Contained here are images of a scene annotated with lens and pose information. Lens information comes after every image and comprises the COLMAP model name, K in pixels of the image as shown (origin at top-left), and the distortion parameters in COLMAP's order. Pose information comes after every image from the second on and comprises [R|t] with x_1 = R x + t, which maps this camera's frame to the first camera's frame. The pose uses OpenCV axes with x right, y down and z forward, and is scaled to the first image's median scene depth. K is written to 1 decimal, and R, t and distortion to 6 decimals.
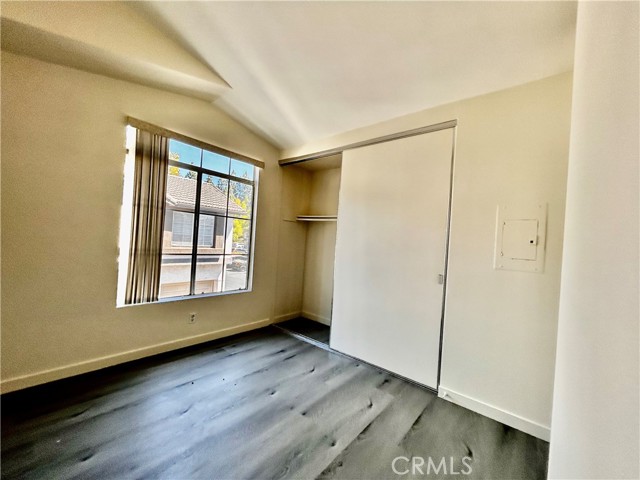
lens RADIAL K [[258.4, 0, 320.2], [0, 258.4, 241.4], [0, 0, 1]] dist [-0.001166, 0.000474]
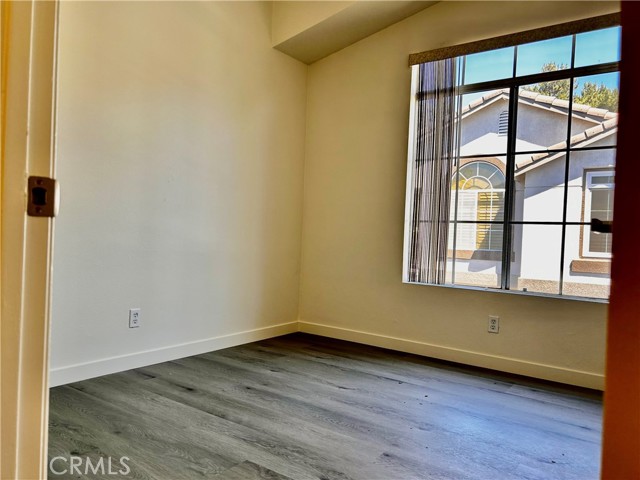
lens RADIAL K [[484.2, 0, 317.9], [0, 484.2, 241.5], [0, 0, 1]] dist [0.073229, -0.105853]
pose [[0.073118, -0.049617, -0.996088, 0.762729], [-0.035191, 0.998011, -0.052296, 0.209617], [0.996702, 0.038877, 0.071227, 0.586524]]
